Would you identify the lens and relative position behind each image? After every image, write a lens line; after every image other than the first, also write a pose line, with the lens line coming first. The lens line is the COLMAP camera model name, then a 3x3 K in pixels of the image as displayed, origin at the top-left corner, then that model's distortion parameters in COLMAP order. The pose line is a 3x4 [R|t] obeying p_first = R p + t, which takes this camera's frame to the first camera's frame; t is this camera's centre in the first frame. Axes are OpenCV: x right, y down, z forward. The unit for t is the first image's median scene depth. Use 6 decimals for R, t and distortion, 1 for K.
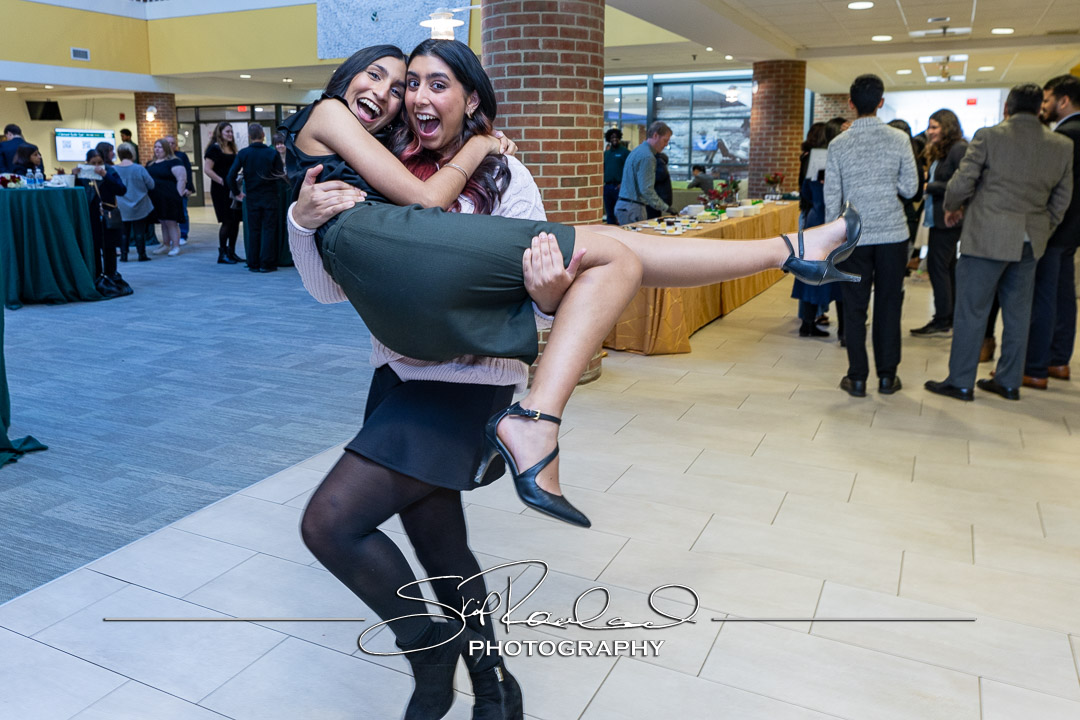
lens RADIAL K [[833.1, 0, 531.9], [0, 833.1, 289.1], [0, 0, 1]] dist [0.015428, 0.002015]
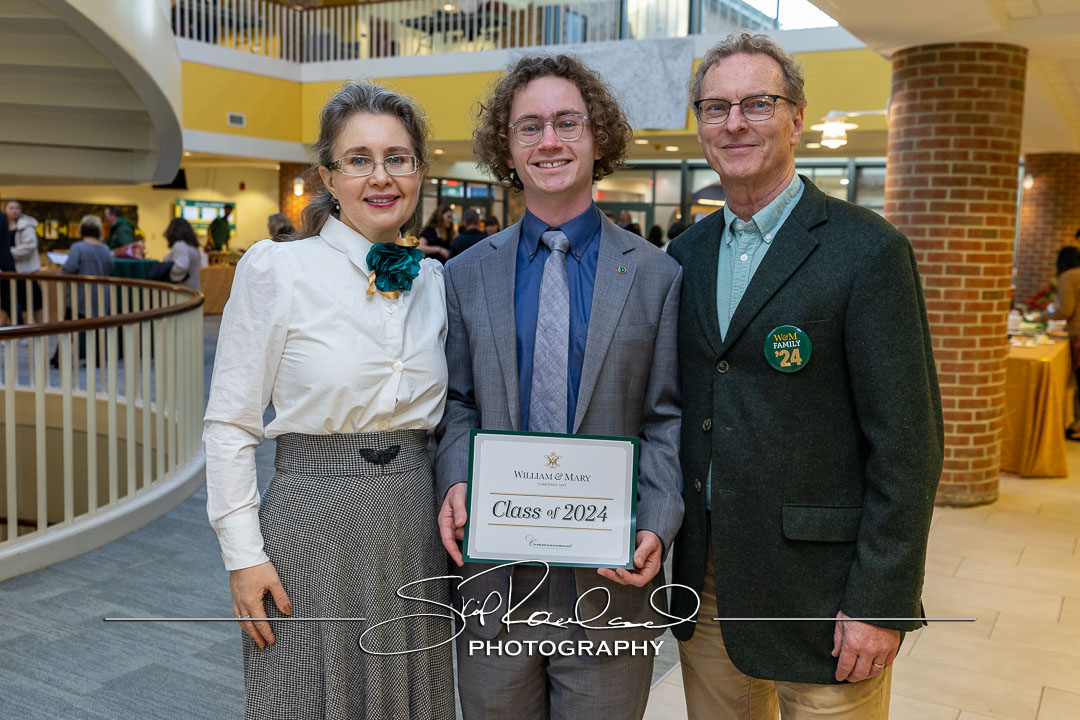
lens RADIAL K [[1037.1, 0, 535.7], [0, 1037.1, 348.6], [0, 0, 1]] dist [0.007116, 0.000000]
pose [[0.998700, 0.035425, -0.036653, -0.441909], [-0.037085, 0.998269, -0.045648, 0.009145], [0.034972, 0.046948, 0.998285, -0.231155]]
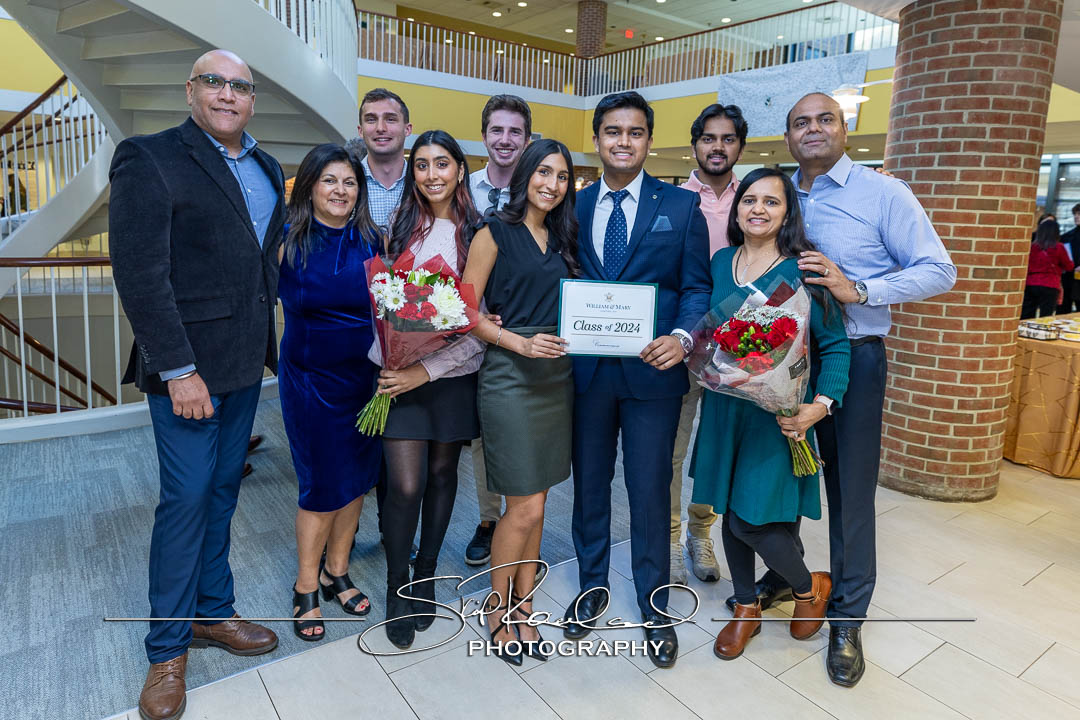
lens RADIAL K [[688.0, 0, 555.9], [0, 688.0, 313.0], [0, 0, 1]] dist [-0.000956, 0.005919]
pose [[0.896333, 0.103353, -0.431167, -0.042105], [-0.113963, 0.993484, 0.001232, -0.036329], [0.428485, 0.048032, 0.902271, 0.154368]]
